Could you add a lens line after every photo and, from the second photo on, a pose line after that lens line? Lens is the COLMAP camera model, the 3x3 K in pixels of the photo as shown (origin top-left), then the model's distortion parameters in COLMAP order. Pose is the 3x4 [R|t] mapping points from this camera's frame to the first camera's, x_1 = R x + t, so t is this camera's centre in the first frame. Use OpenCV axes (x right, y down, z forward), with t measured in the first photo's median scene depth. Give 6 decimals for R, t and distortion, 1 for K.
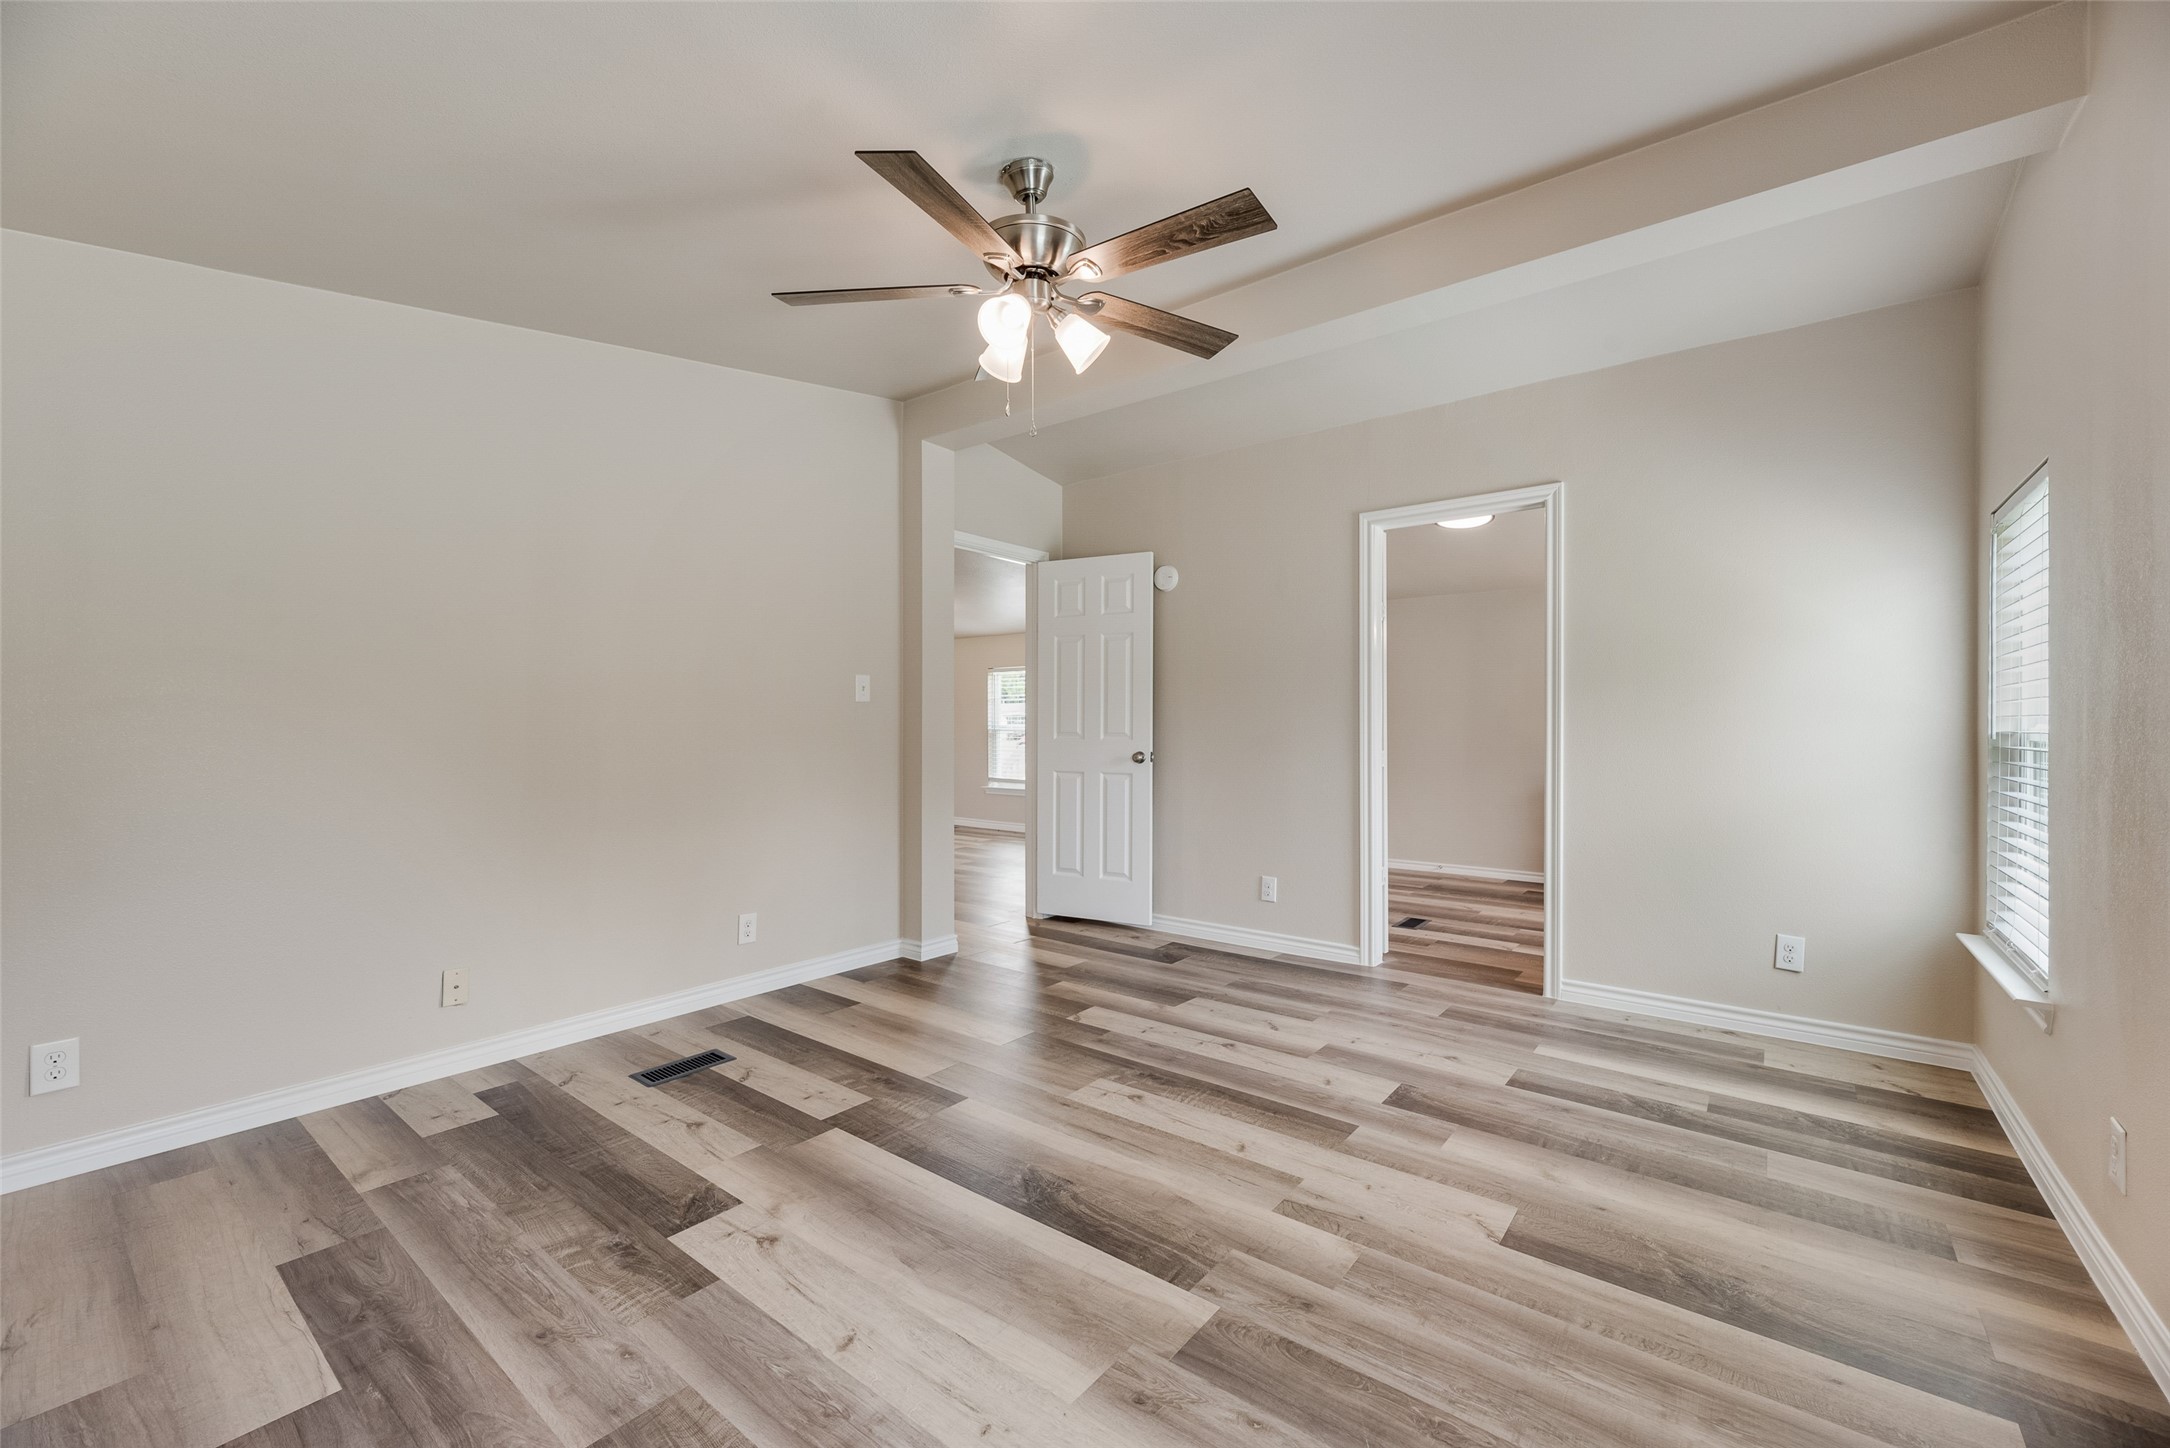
lens RADIAL K [[868.6, 0, 1092.3], [0, 868.6, 727.0], [0, 0, 1]] dist [-0.001723, -0.000017]
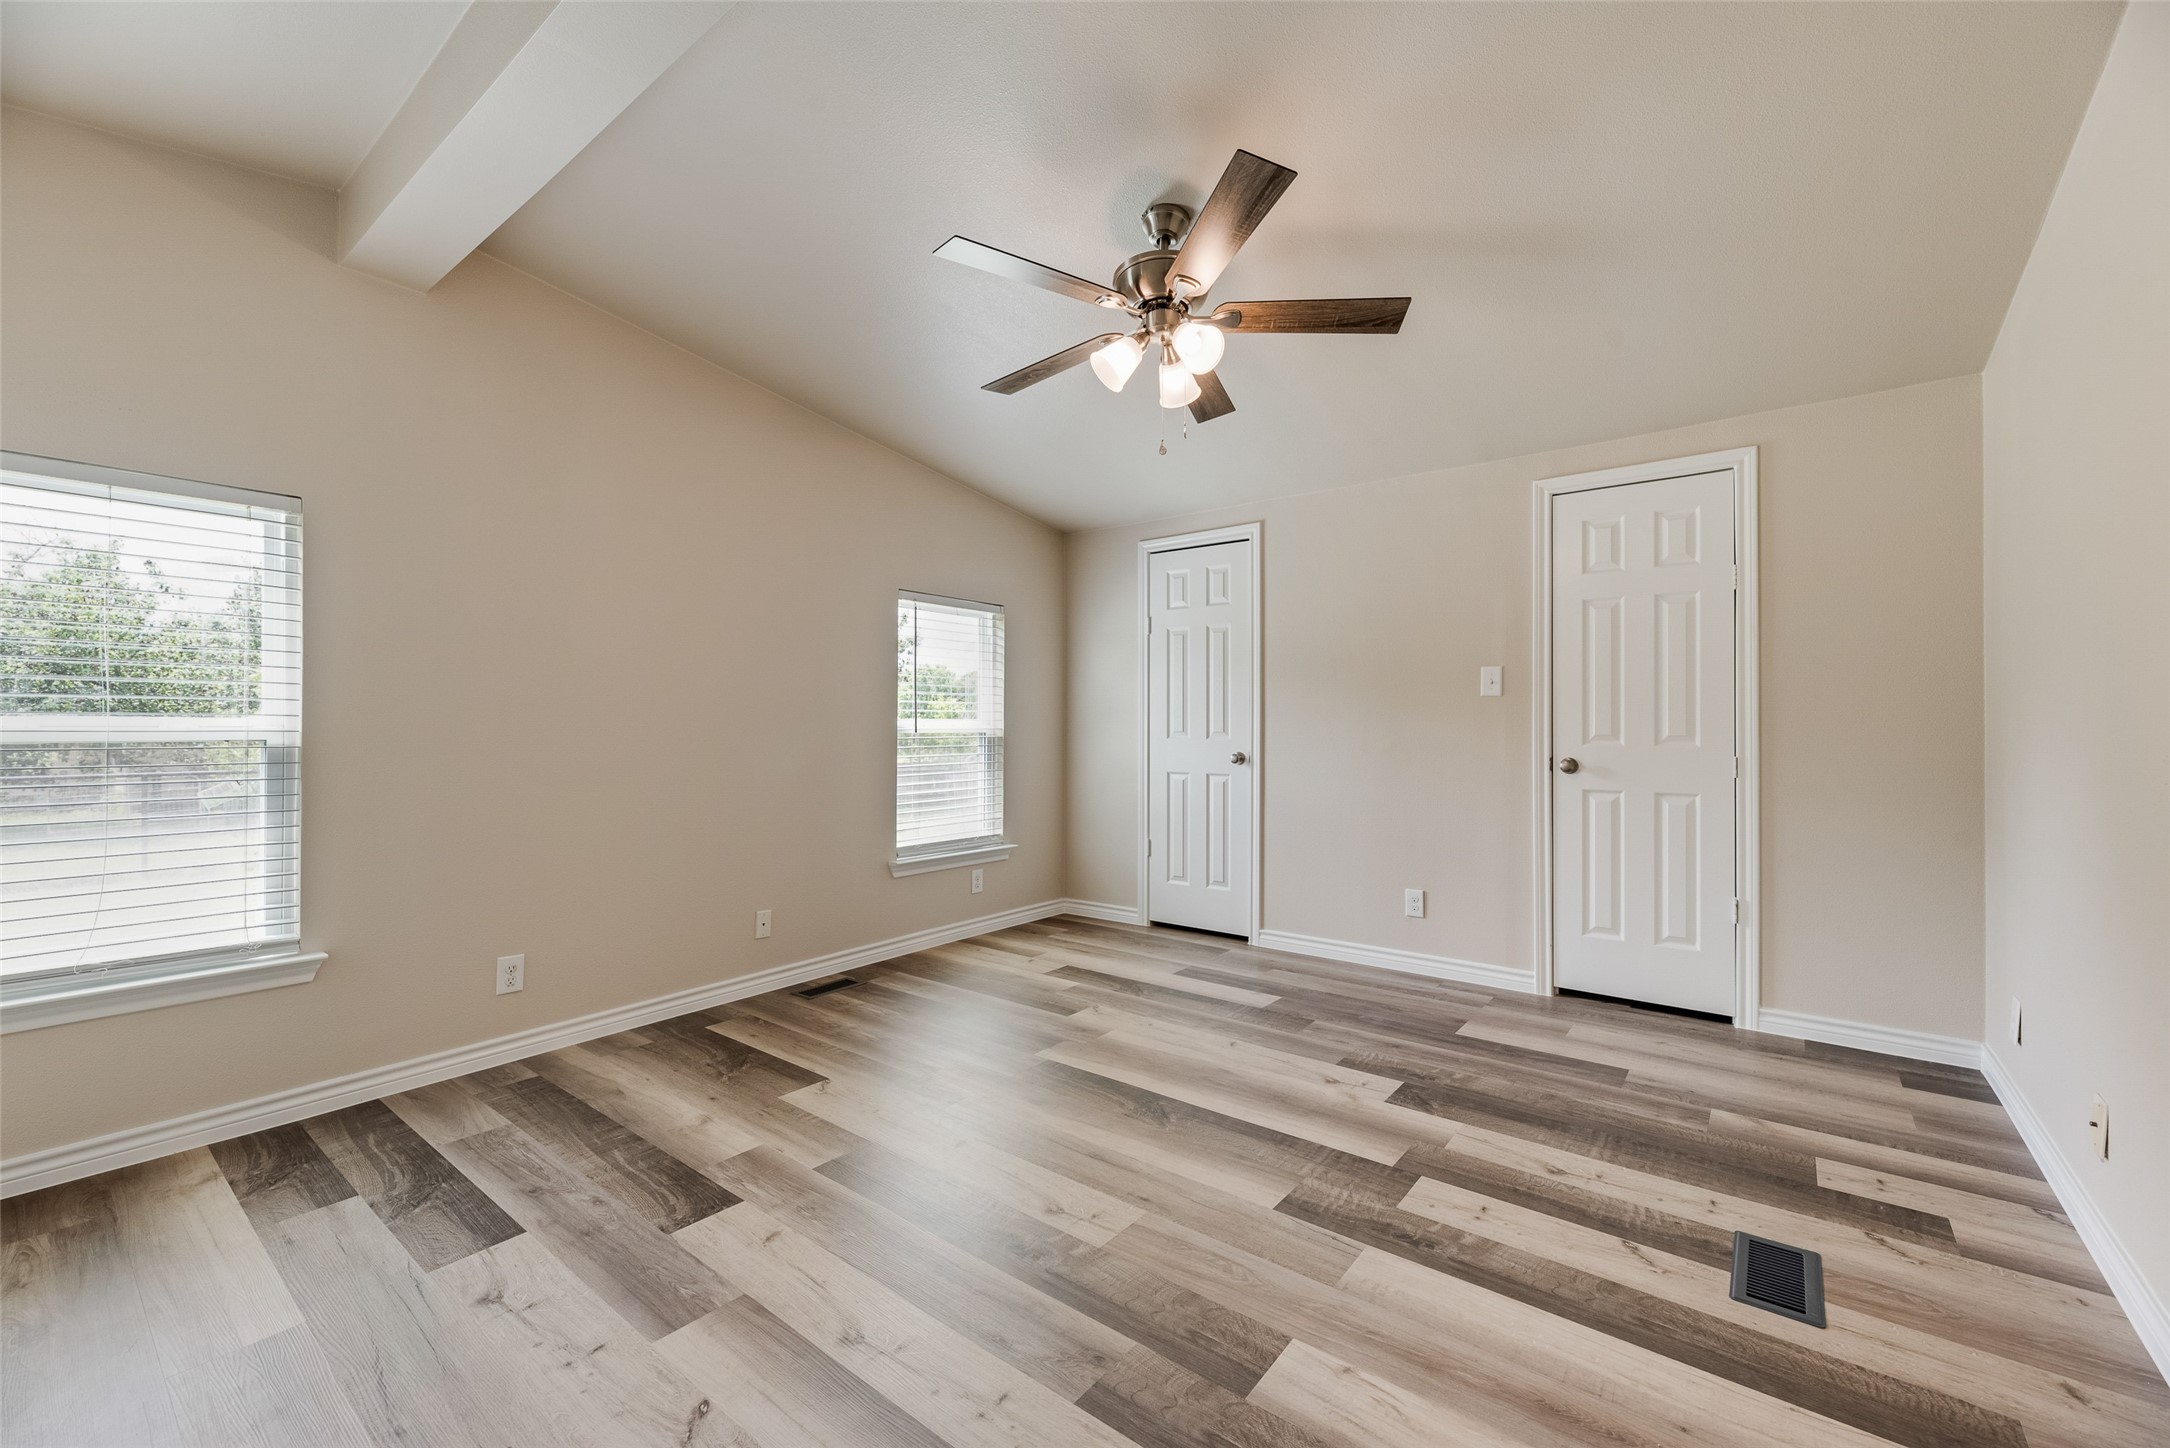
lens RADIAL K [[868.6, 0, 1089.9], [0, 868.6, 723.8], [0, 0, 1]] dist [-0.001723, -0.000017]
pose [[-0.999980, 0.000769, 0.006314, 0.014827], [0.000737, 0.999987, -0.004952, 0.003787], [-0.006318, -0.004947, -0.999968, 1.952399]]
